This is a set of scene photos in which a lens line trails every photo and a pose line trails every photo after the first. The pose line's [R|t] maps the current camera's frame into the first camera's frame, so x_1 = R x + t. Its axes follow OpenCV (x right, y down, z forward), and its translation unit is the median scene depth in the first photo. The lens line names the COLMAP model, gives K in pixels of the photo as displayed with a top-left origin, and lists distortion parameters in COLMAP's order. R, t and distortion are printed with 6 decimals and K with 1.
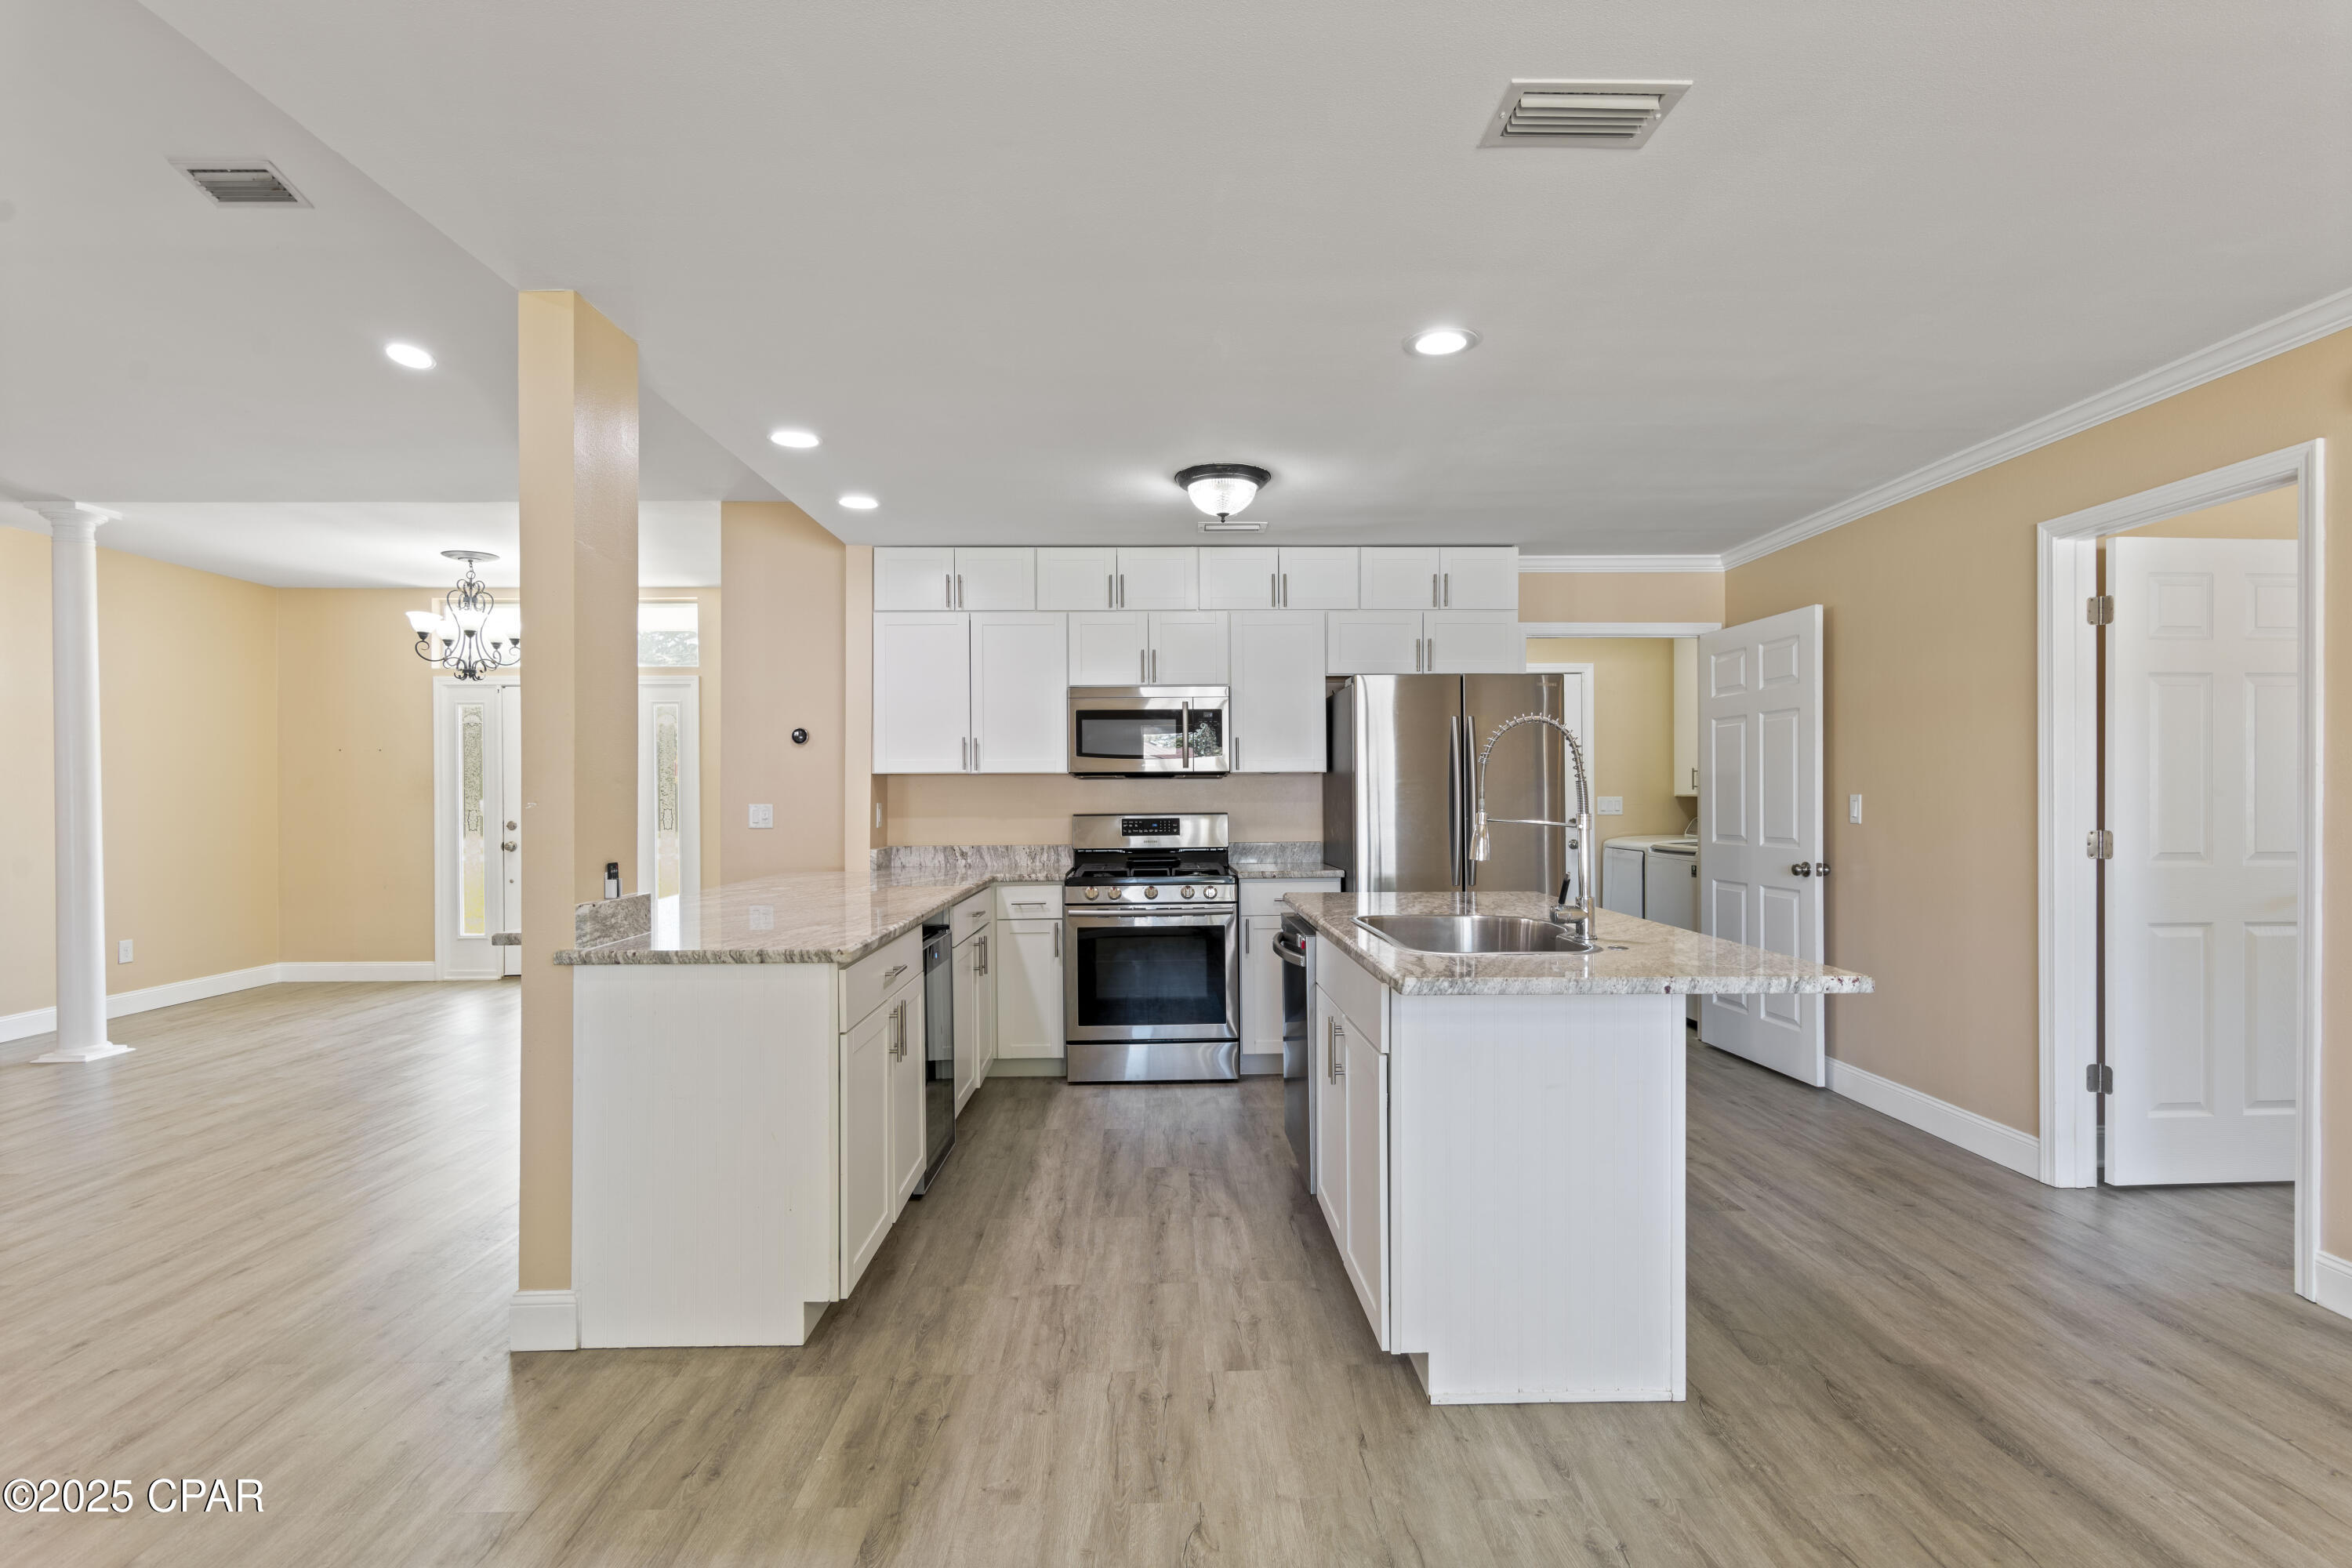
lens RADIAL K [[1136.7, 0, 1175.1], [0, 1136.7, 795.7], [0, 0, 1]] dist [-0.000267, 0.000170]
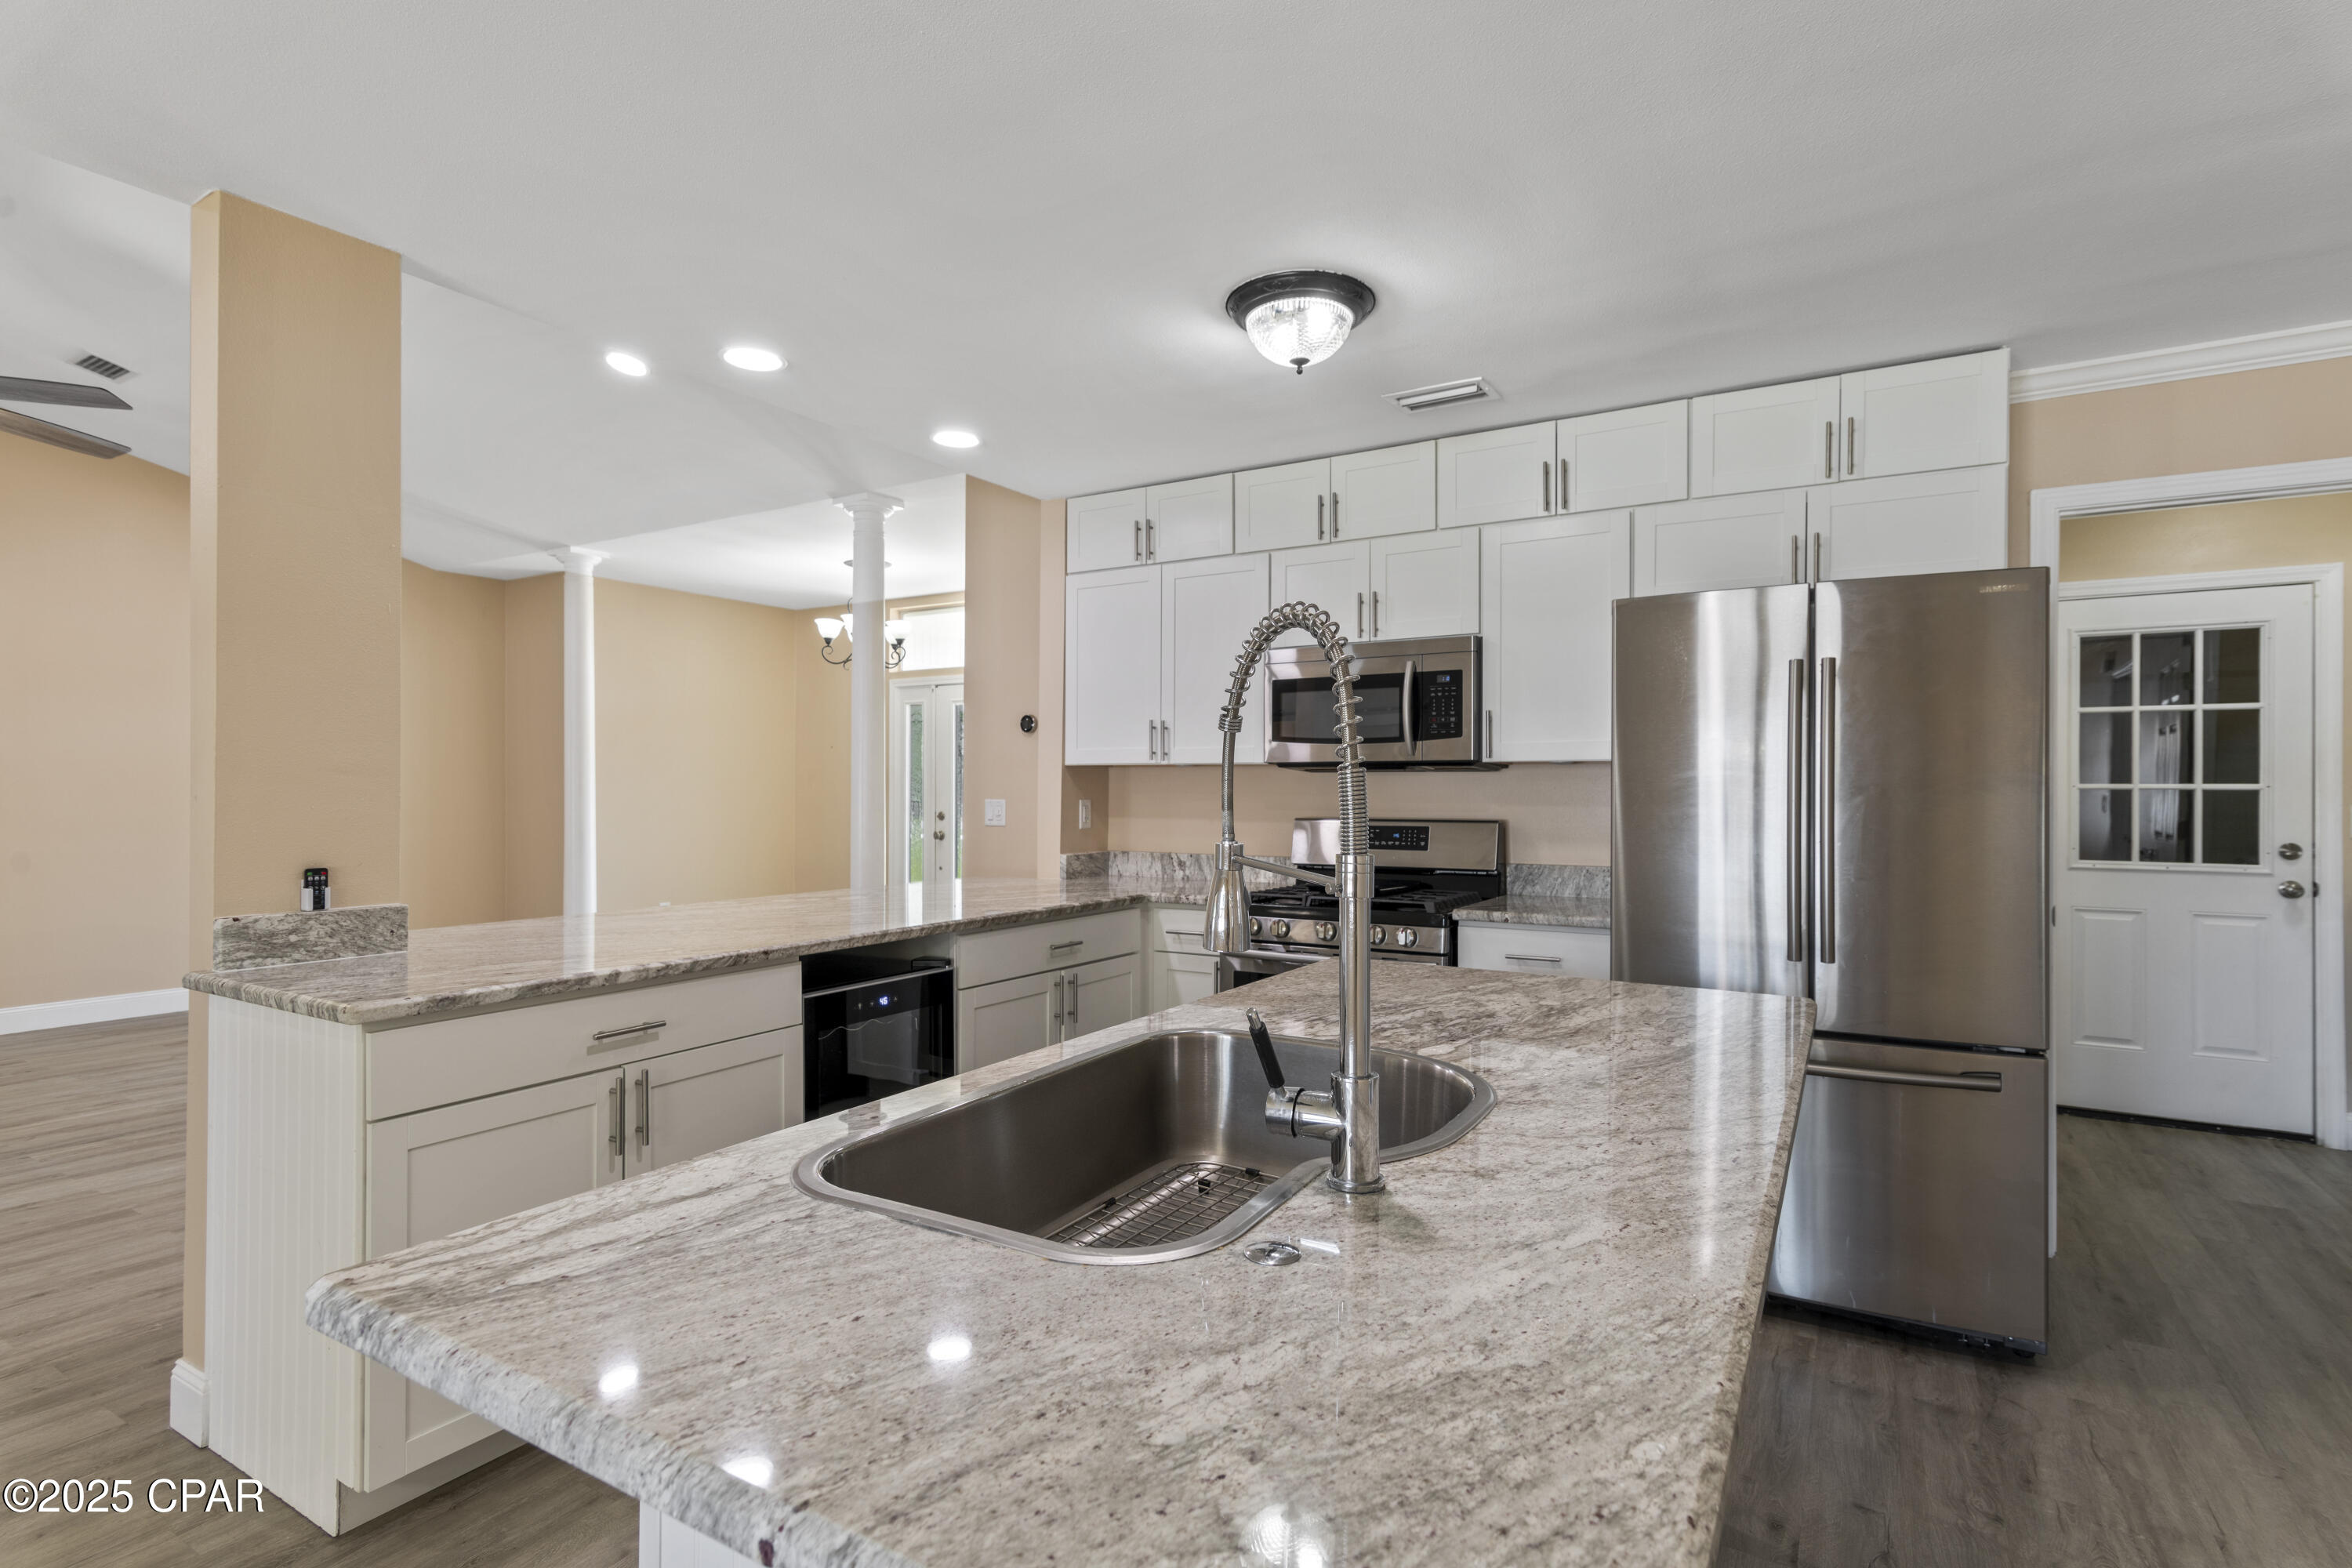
lens RADIAL K [[1136.7, 0, 1171.5], [0, 1136.7, 792.7], [0, 0, 1]] dist [-0.000267, 0.000170]
pose [[0.847626, 0.009132, -0.530516, 0.253661], [-0.007351, 0.999958, 0.005469, -0.004053], [0.530543, -0.000736, 0.847657, 0.321097]]
